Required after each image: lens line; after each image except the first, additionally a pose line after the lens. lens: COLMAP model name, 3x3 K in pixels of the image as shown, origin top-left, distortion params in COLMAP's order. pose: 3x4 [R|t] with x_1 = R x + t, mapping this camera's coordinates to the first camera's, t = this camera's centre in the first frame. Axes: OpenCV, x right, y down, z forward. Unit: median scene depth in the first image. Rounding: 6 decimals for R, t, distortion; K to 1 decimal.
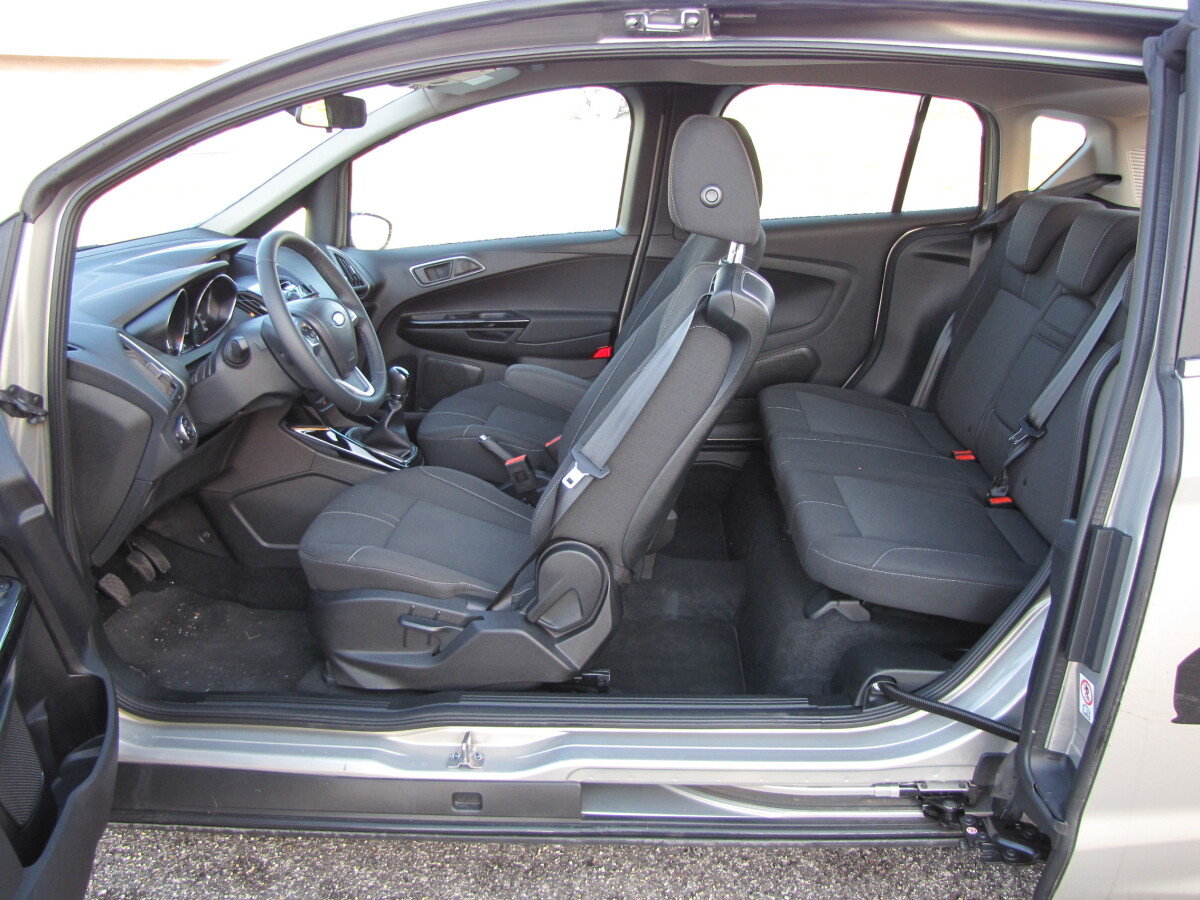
lens RADIAL K [[1027.2, 0, 607.7], [0, 1027.2, 444.6], [0, 0, 1]] dist [-0.190543, 0.159595]
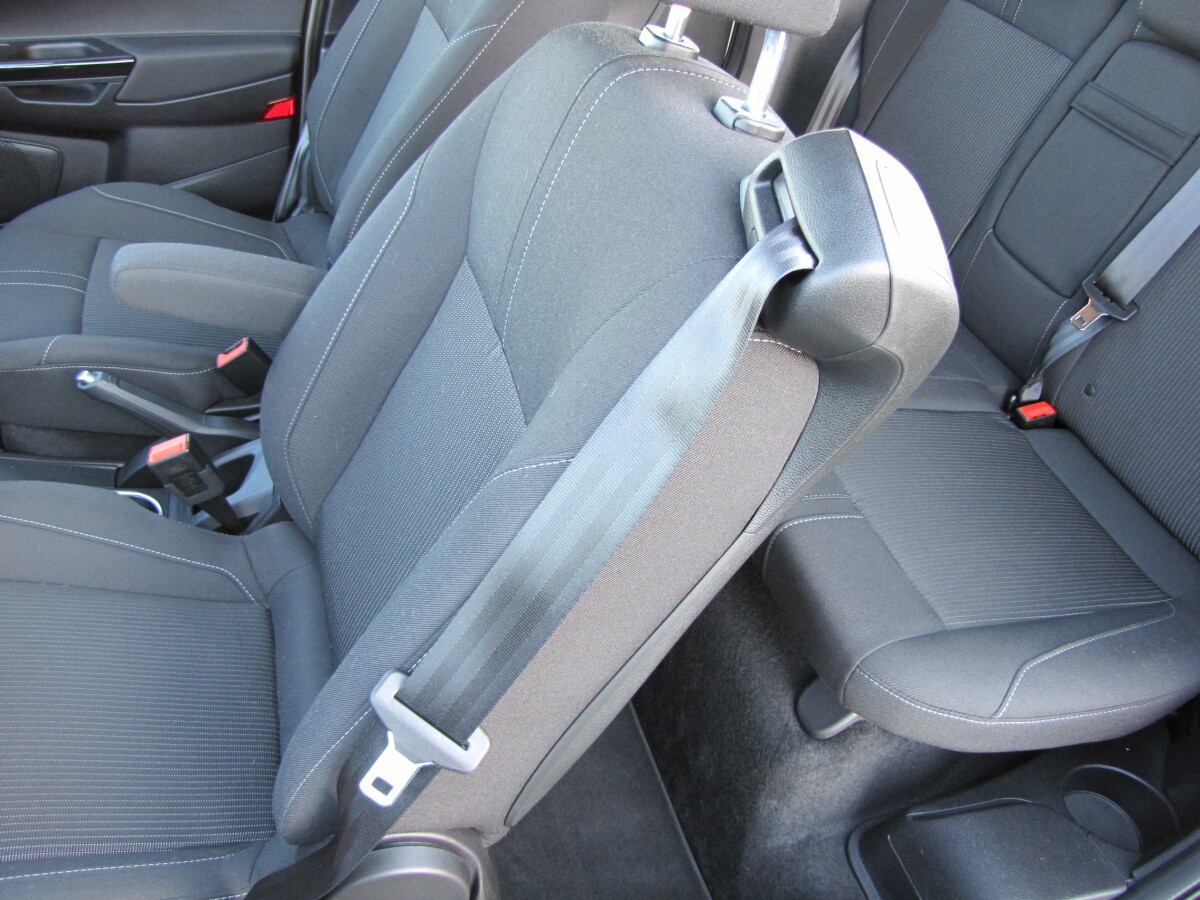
lens RADIAL K [[1027.2, 0, 607.7], [0, 1027.2, 444.6], [0, 0, 1]] dist [-0.190543, 0.159595]
pose [[0.940828, -0.149942, 0.303909, -0.034225], [0.029295, 0.929417, 0.367867, -0.133312], [-0.337617, -0.337196, 0.878814, 0.468104]]
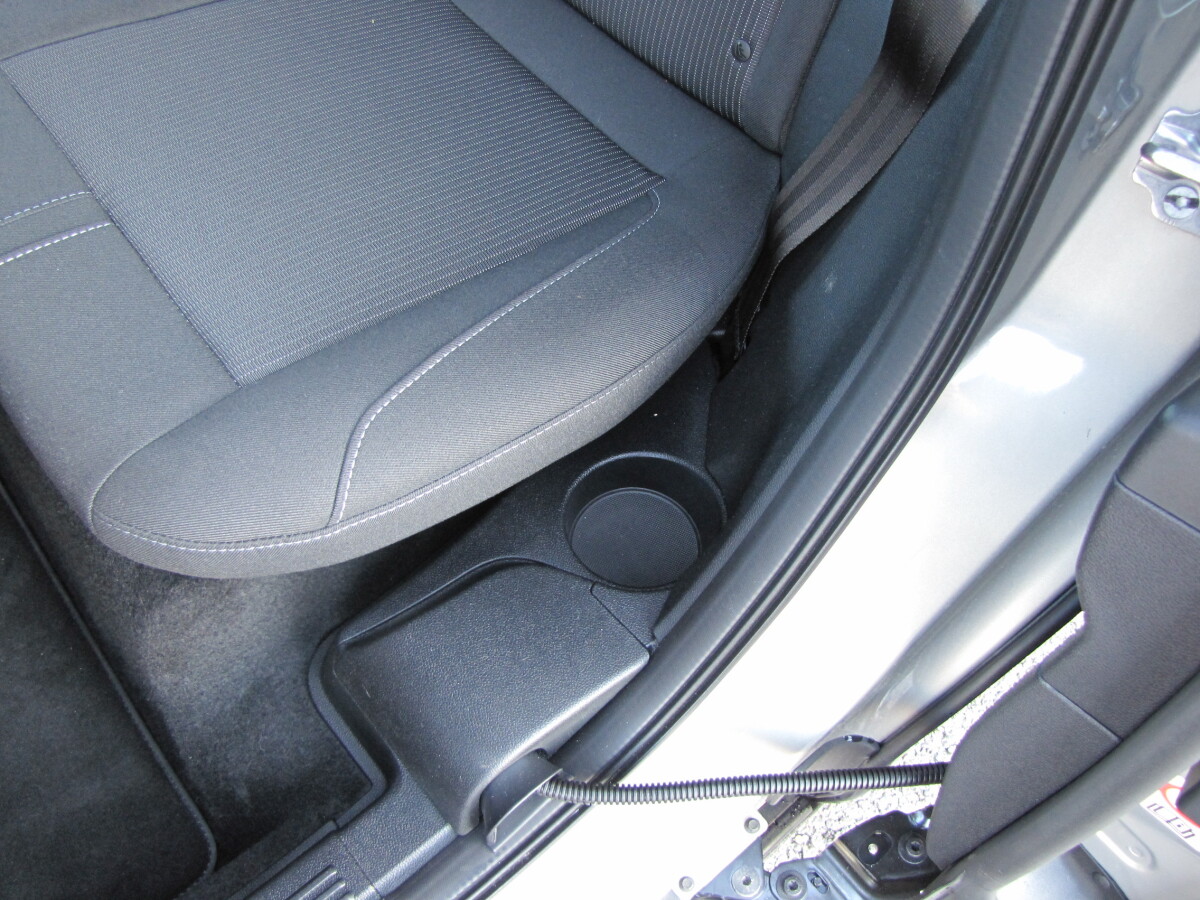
lens RADIAL K [[1016.7, 0, 628.2], [0, 1016.7, 450.8], [0, 0, 1]] dist [-0.176451, 0.171618]
pose [[0.730355, -0.567845, 0.379650, 0.155436], [0.158379, 0.681432, 0.714539, -0.059936], [-0.664453, -0.461739, 0.587622, 0.541158]]
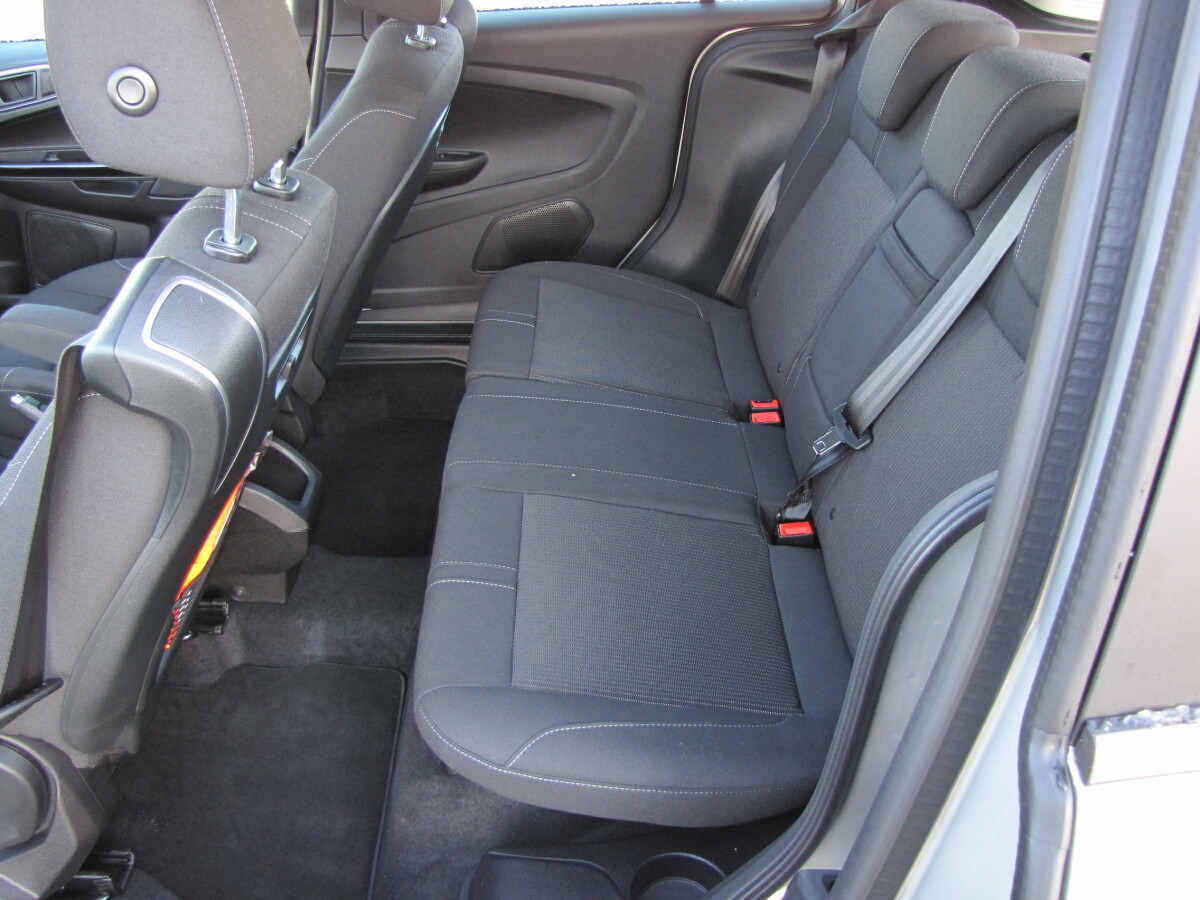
lens RADIAL K [[1027.2, 0, 607.7], [0, 1027.2, 444.6], [0, 0, 1]] dist [-0.190543, 0.159595]
pose [[0.996347, -0.006636, 0.085135, 0.187156], [-0.016748, 0.962426, 0.271027, -0.144763], [-0.083735, -0.271463, 0.958800, 0.345170]]
